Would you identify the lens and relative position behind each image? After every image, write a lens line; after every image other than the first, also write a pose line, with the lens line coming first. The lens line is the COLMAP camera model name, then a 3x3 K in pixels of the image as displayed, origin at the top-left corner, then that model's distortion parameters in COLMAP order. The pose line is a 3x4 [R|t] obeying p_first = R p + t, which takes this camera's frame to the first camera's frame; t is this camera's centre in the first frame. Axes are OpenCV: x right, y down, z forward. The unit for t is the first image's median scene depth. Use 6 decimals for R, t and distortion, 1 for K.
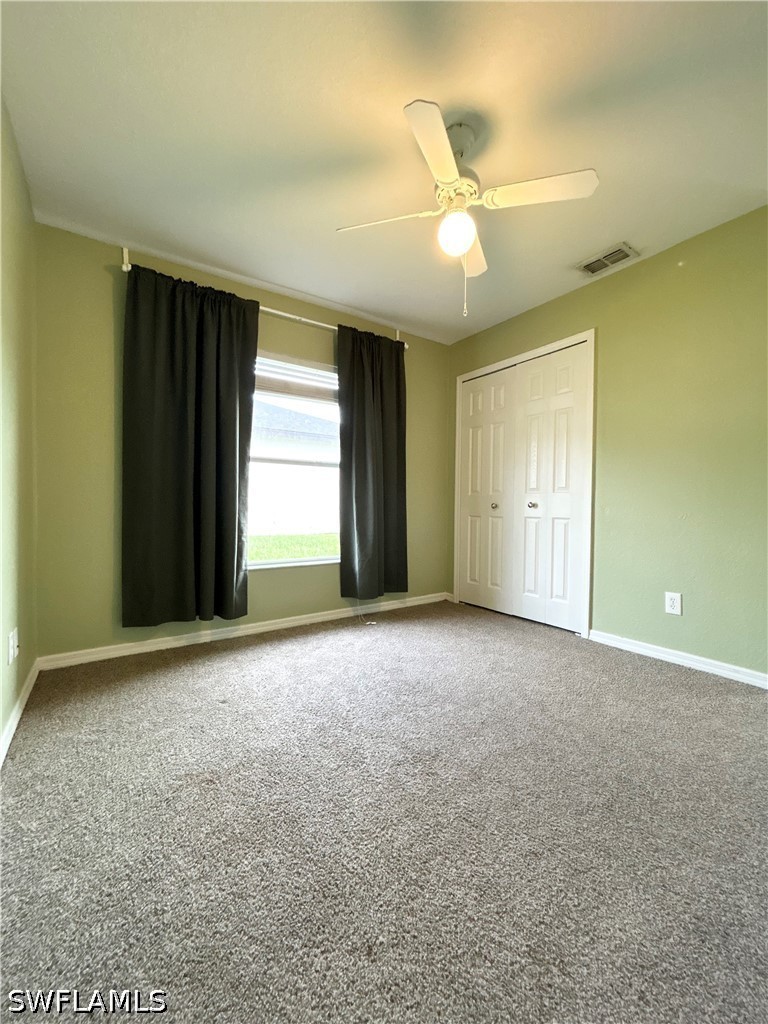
lens RADIAL K [[413.1, 0, 388.1], [0, 413.1, 509.7], [0, 0, 1]] dist [-0.003459, 0.002958]
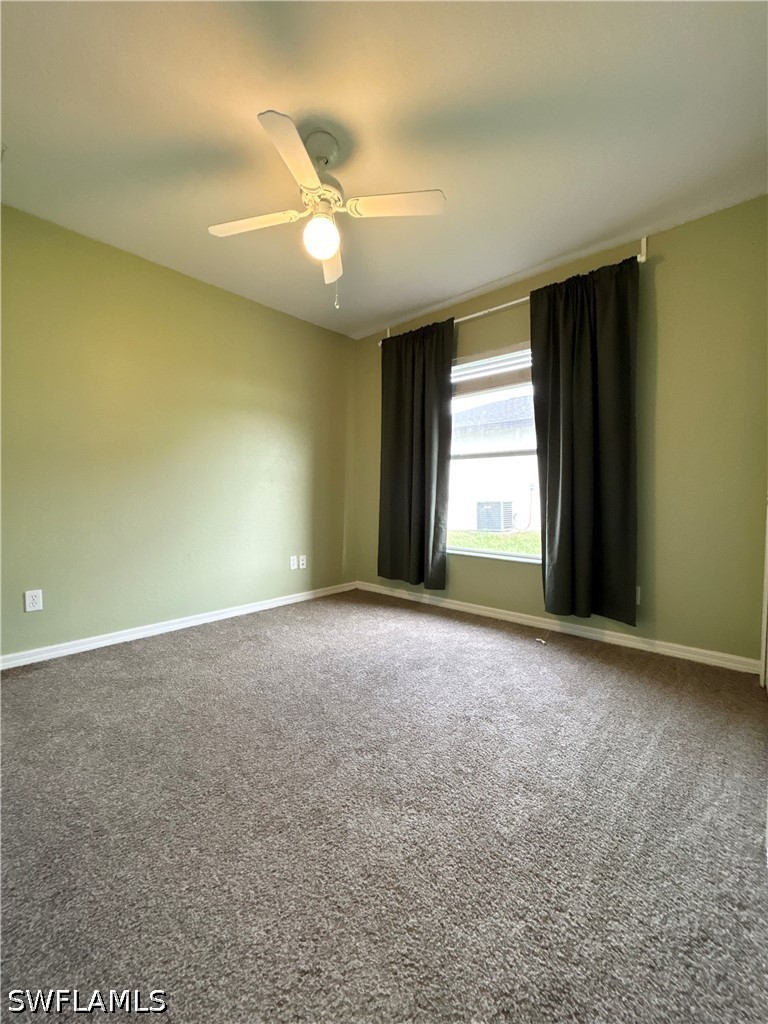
lens RADIAL K [[413.1, 0, 388.0], [0, 413.1, 507.9], [0, 0, 1]] dist [-0.003459, 0.002958]
pose [[0.239985, 0.023771, -0.970485, 0.714770], [-0.018482, 0.999631, 0.019914, -0.000596], [0.970601, 0.013158, 0.240336, 0.530093]]
